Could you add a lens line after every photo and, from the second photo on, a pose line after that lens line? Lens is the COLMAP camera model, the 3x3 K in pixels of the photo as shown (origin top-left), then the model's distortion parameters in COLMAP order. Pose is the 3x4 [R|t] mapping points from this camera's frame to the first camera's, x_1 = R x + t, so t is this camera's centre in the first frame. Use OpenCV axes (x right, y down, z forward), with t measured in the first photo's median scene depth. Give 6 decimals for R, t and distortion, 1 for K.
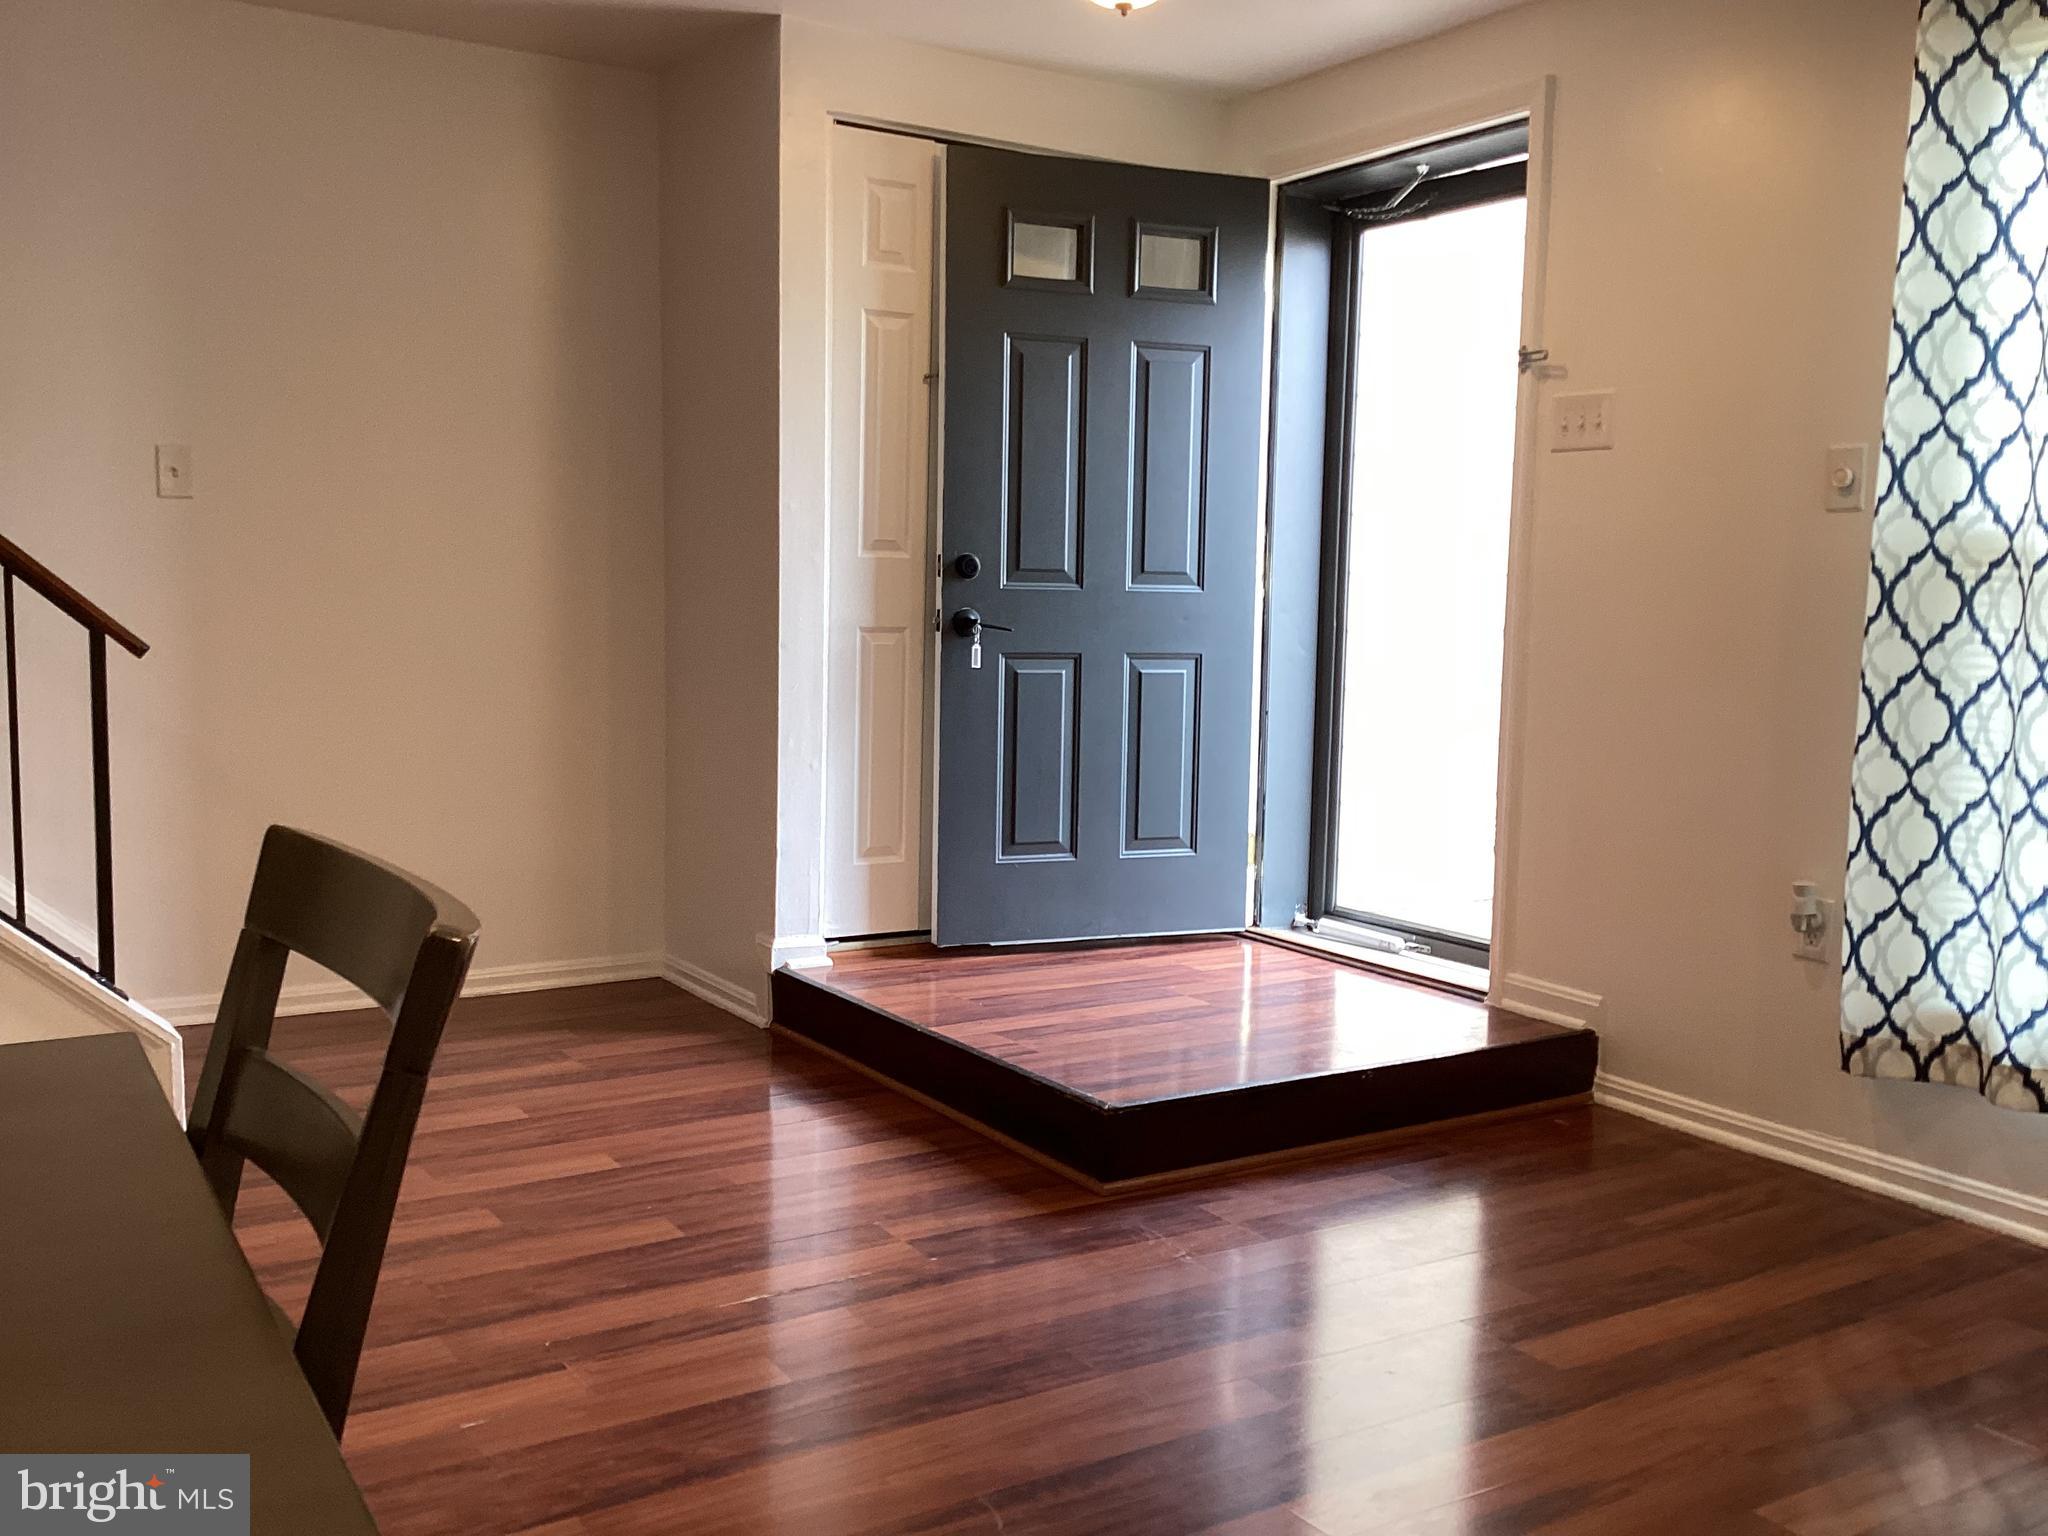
lens RADIAL K [[1867.8, 0, 1005.9], [0, 1867.8, 786.8], [0, 0, 1]] dist [0.032853, 0.000000]
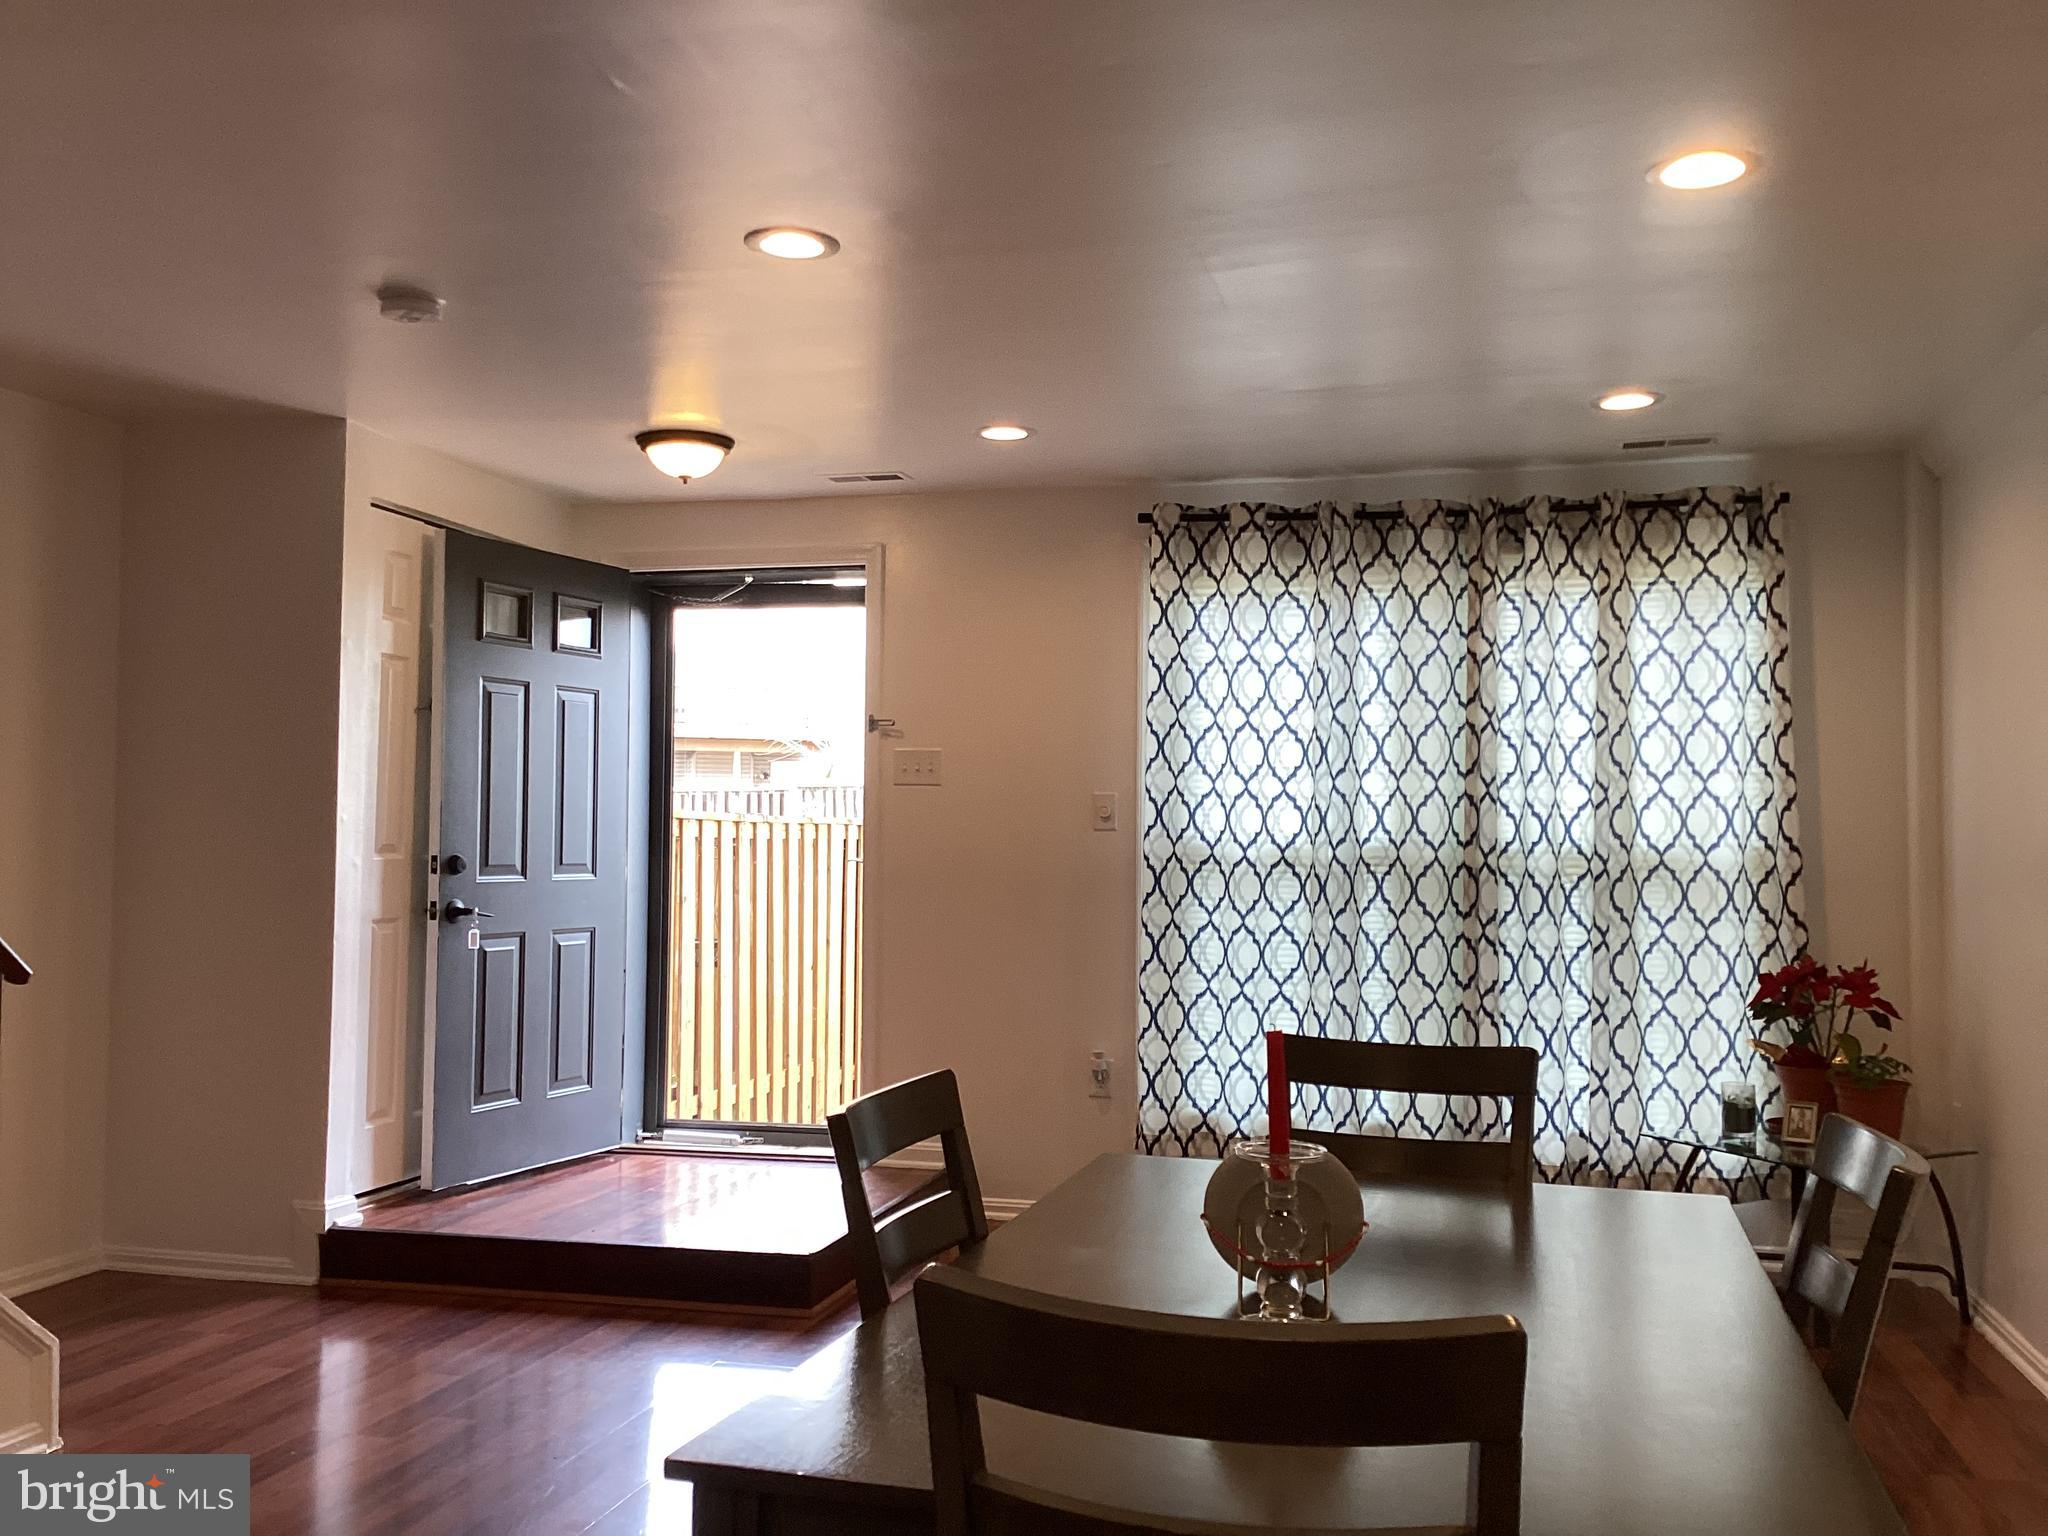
lens RADIAL K [[1867.8, 0, 1035.3], [0, 1867.8, 751.2], [0, 0, 1]] dist [0.032853, 0.000000]
pose [[0.707514, 0.020946, 0.706389, -0.615325], [0.081729, 0.990429, -0.111228, -0.025336], [-0.701957, 0.136428, 0.699030, -0.122212]]
